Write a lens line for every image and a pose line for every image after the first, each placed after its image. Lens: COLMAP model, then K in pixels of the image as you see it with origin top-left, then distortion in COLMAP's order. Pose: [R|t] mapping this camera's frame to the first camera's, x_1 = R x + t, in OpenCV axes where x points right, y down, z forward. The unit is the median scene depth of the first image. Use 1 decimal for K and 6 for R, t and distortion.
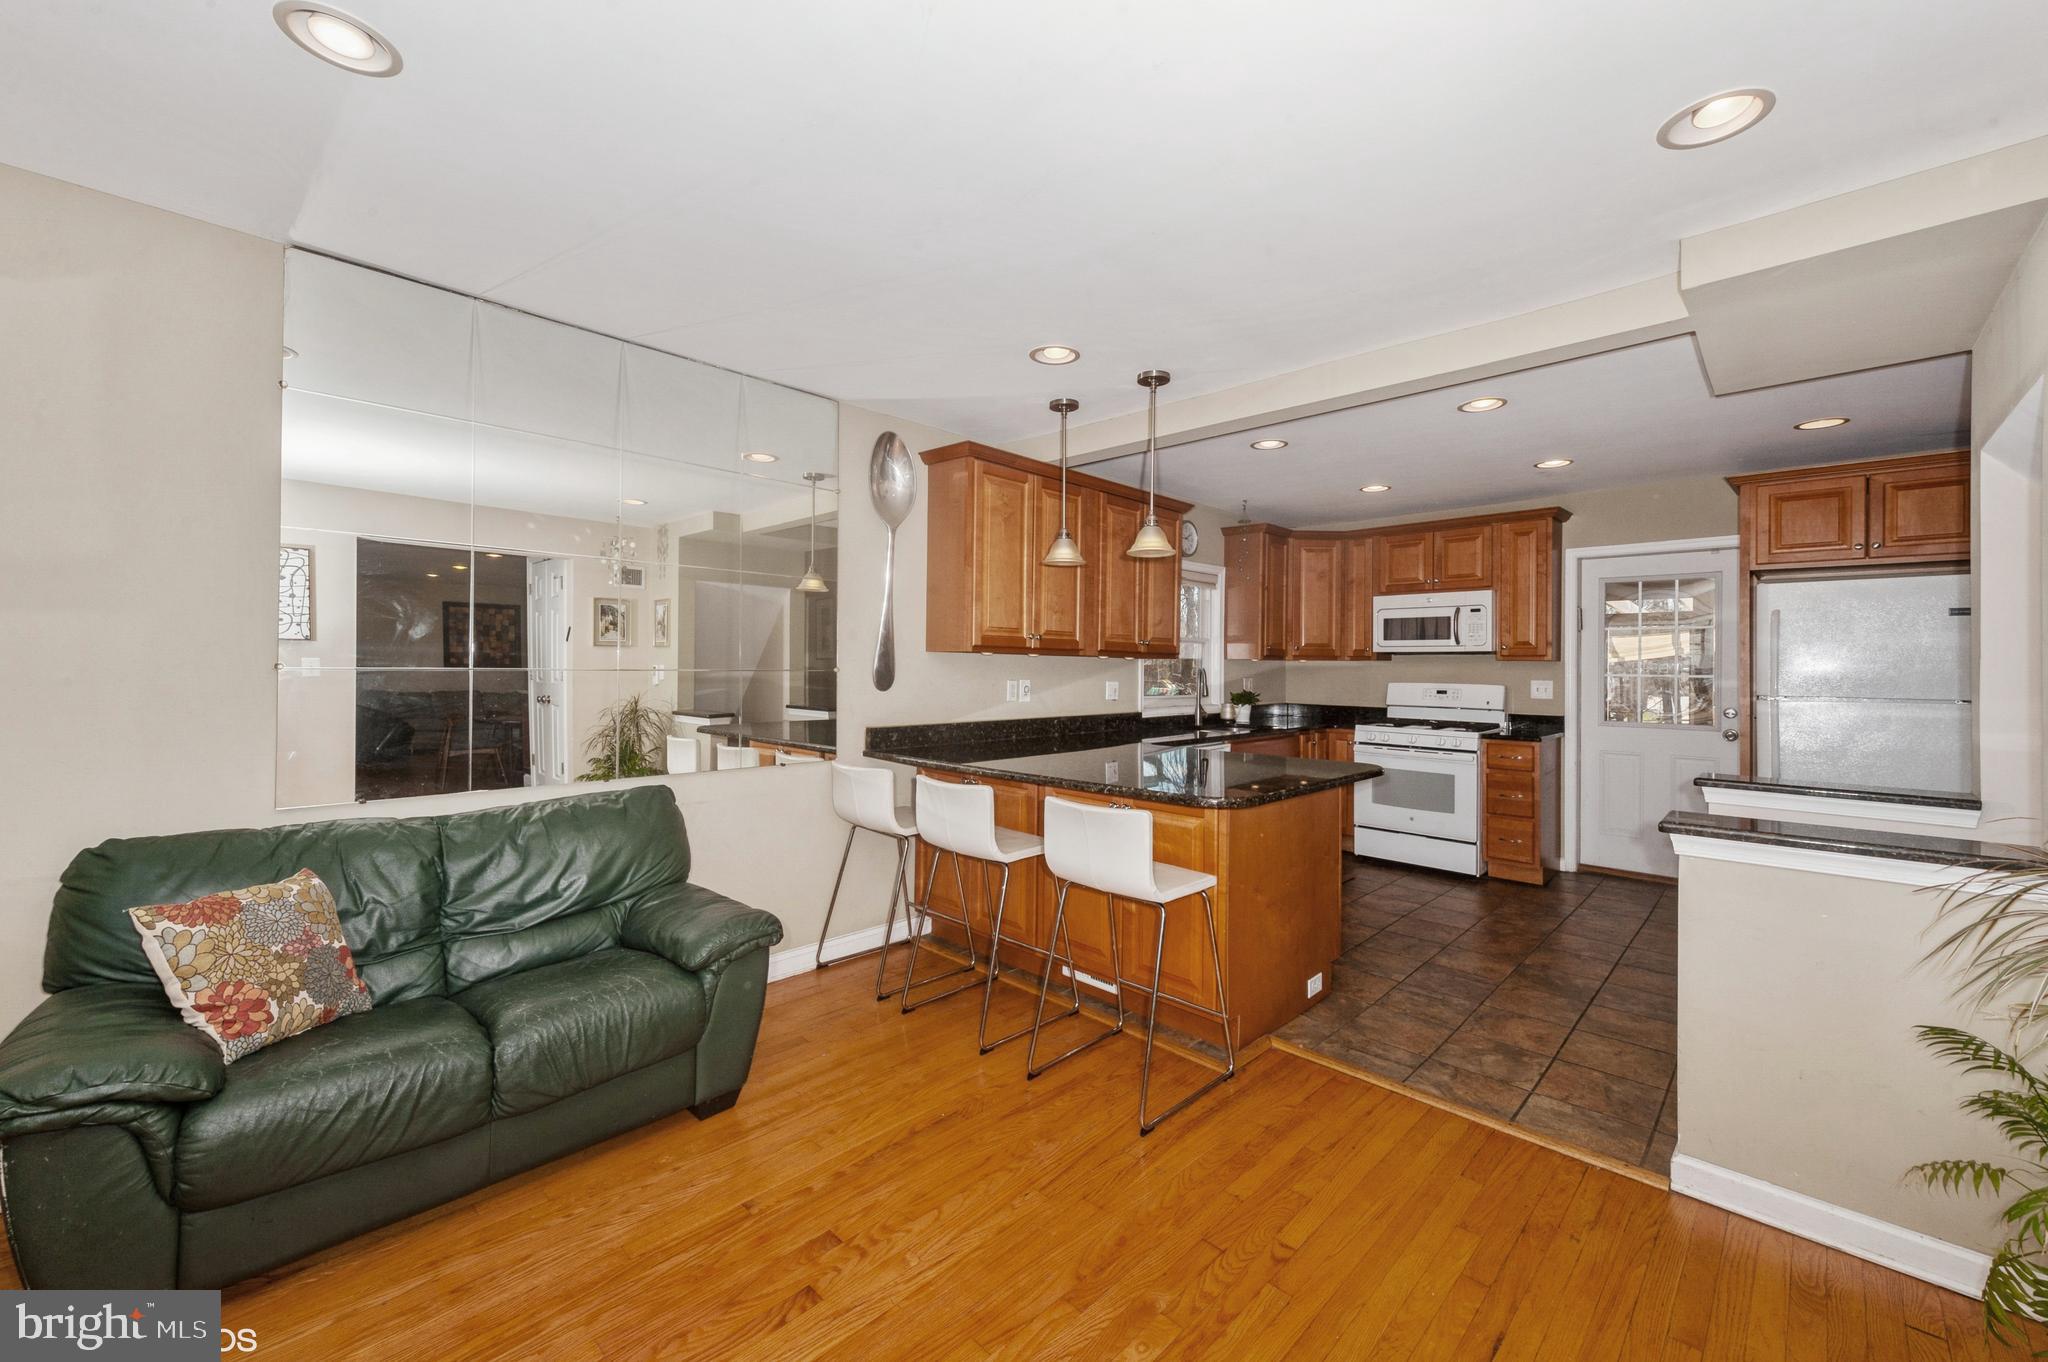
lens RADIAL K [[821.3, 0, 1027.9], [0, 821.3, 661.1], [0, 0, 1]] dist [0.020414, -0.000029]
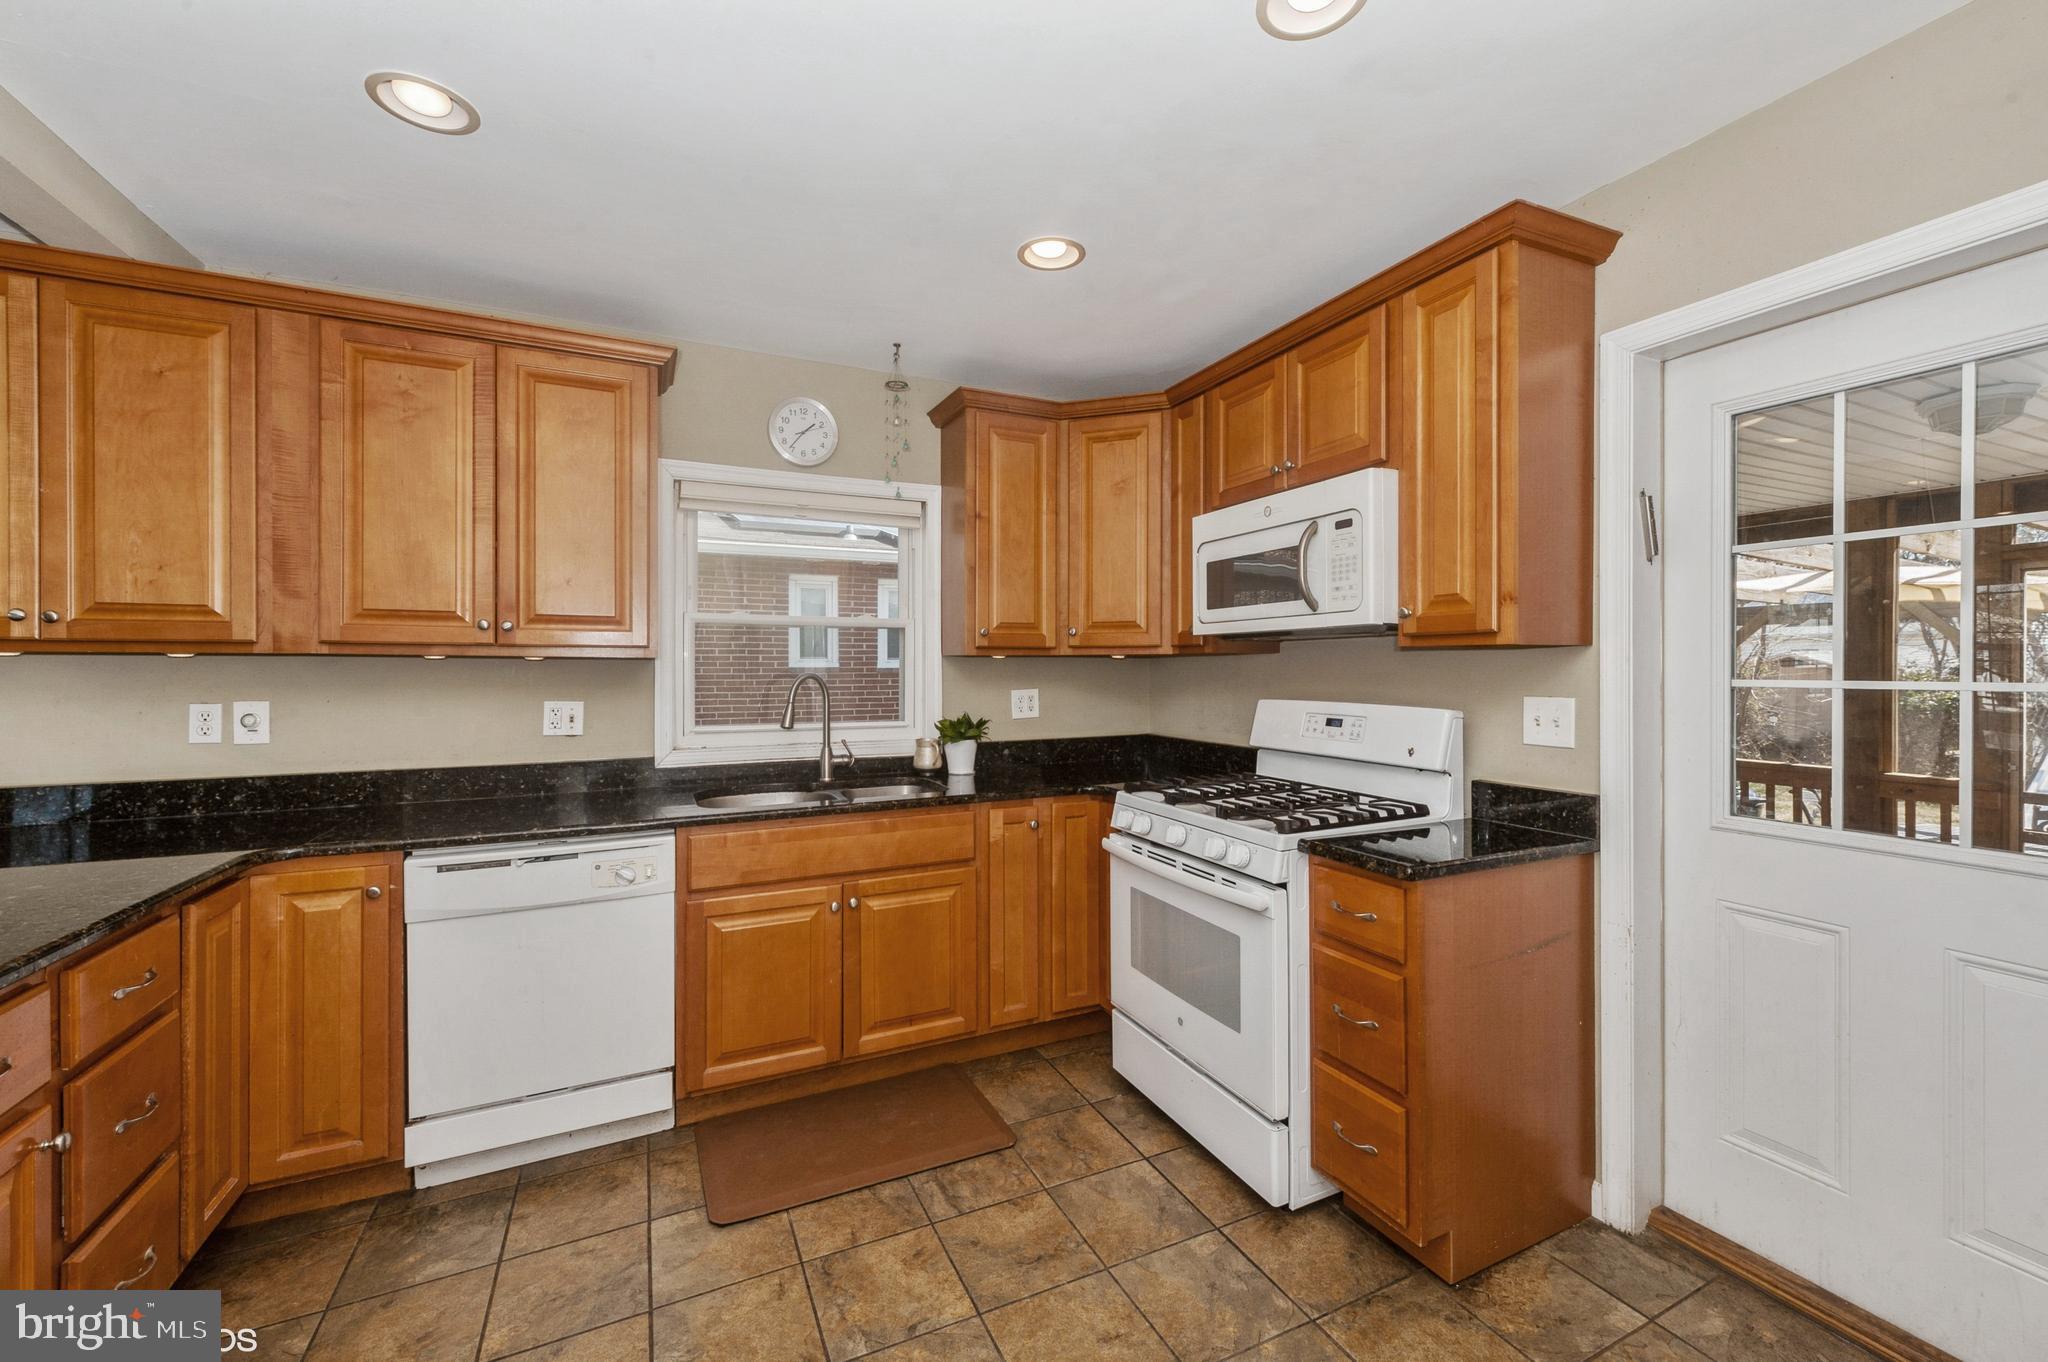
lens RADIAL K [[822.7, 0, 1031.4], [0, 822.7, 673.6], [0, 0, 1]] dist [0.008478, 0.000076]
pose [[0.943790, -0.007701, -0.330456, 0.518398], [0.010375, 0.999926, 0.006327, 0.007248], [0.330383, -0.009400, 0.943800, 0.559955]]
